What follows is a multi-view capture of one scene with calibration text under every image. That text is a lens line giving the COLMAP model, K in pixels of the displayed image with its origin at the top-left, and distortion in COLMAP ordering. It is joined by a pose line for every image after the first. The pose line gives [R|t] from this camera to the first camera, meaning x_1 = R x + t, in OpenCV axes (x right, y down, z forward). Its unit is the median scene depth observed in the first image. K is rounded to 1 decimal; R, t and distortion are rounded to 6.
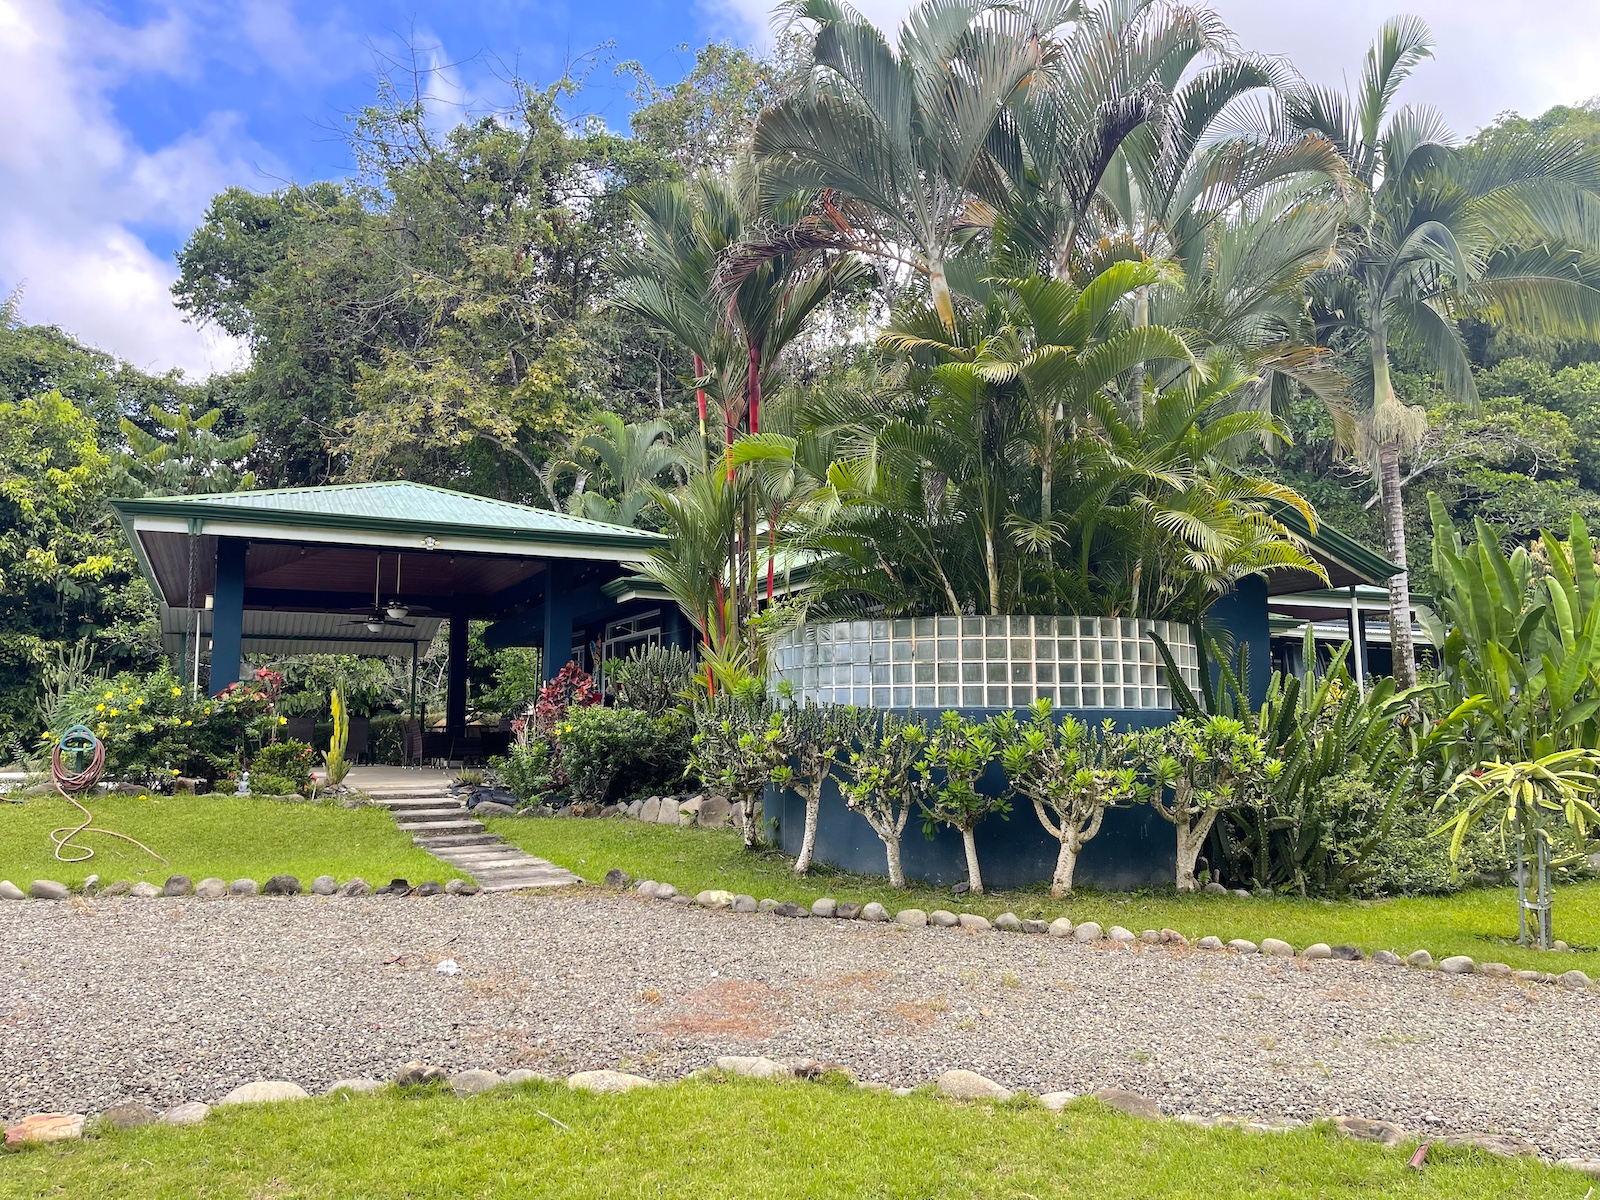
lens RADIAL K [[1213.0, 0, 804.3], [0, 1213.0, 610.1], [0, 0, 1]] dist [0.067433, -0.088067]
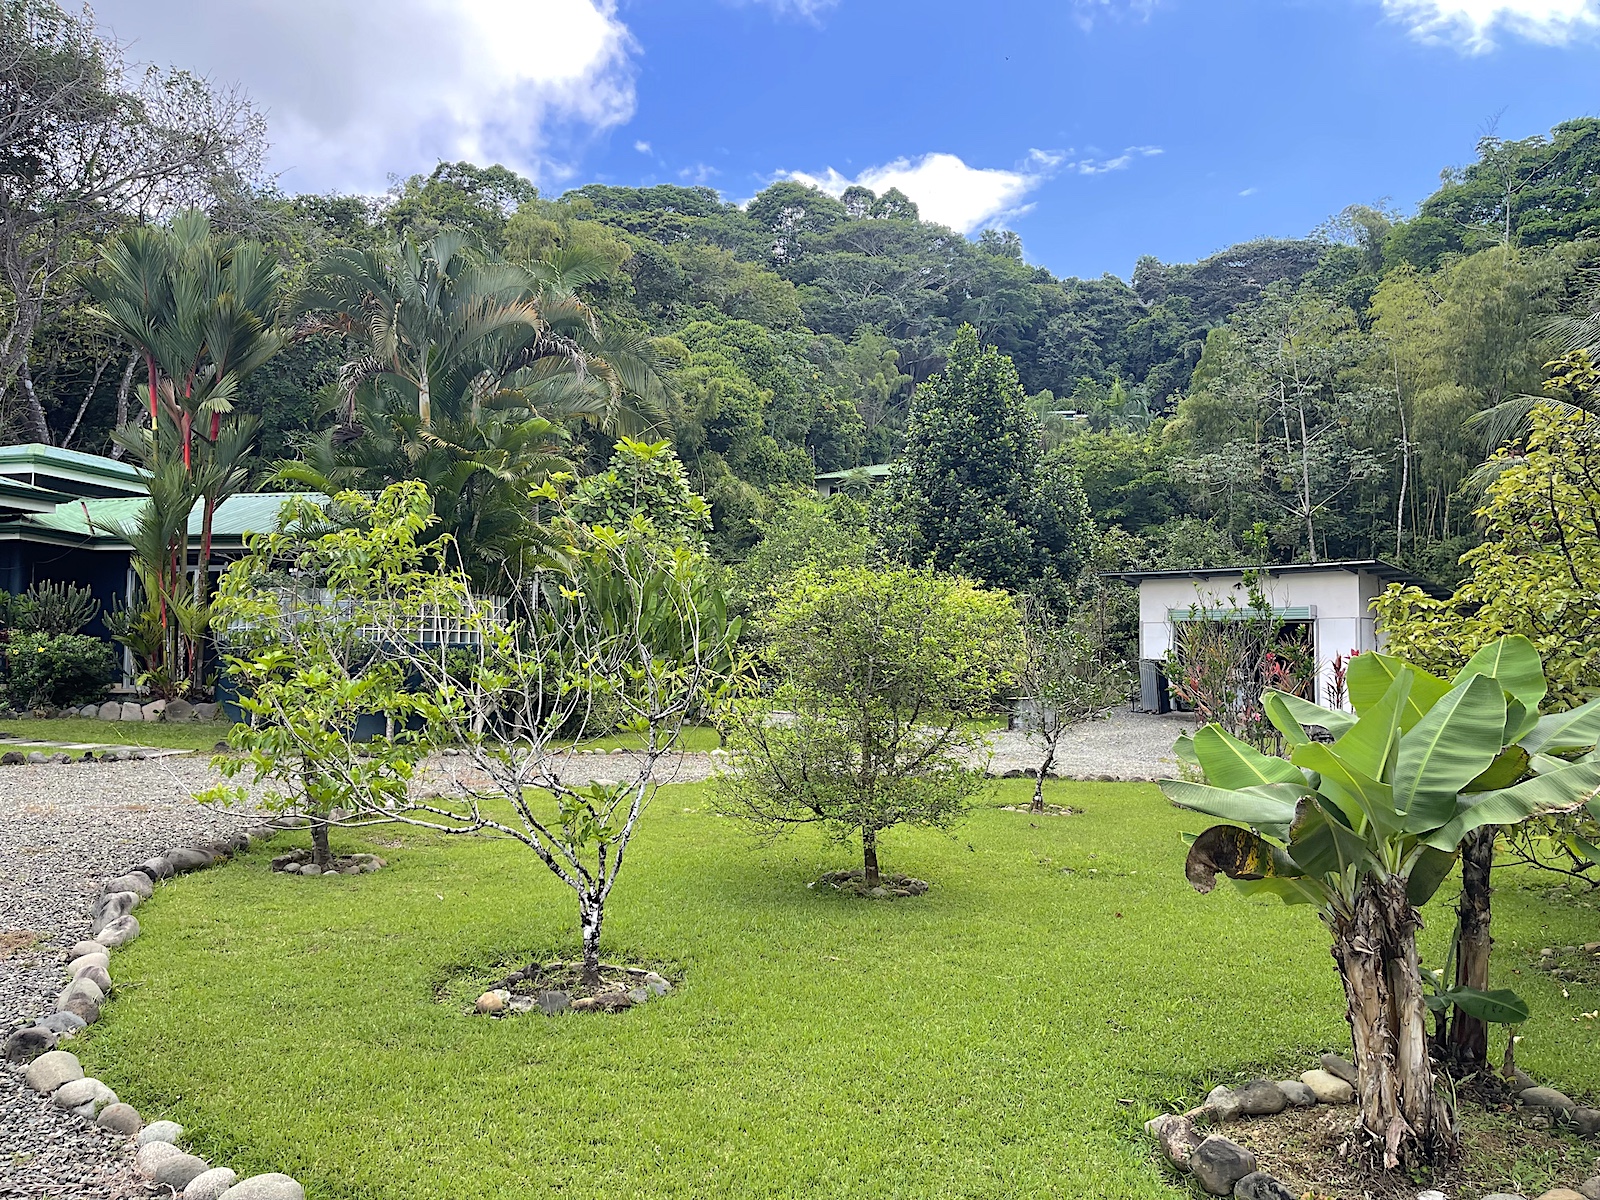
lens RADIAL K [[1213.0, 0, 816.6], [0, 1213.0, 592.4], [0, 0, 1]] dist [0.067433, -0.088067]
pose [[0.628034, 0.052767, 0.776395, -0.699540], [-0.088932, 0.996029, 0.004244, -0.040362], [-0.773087, -0.071712, 0.630233, -0.440916]]
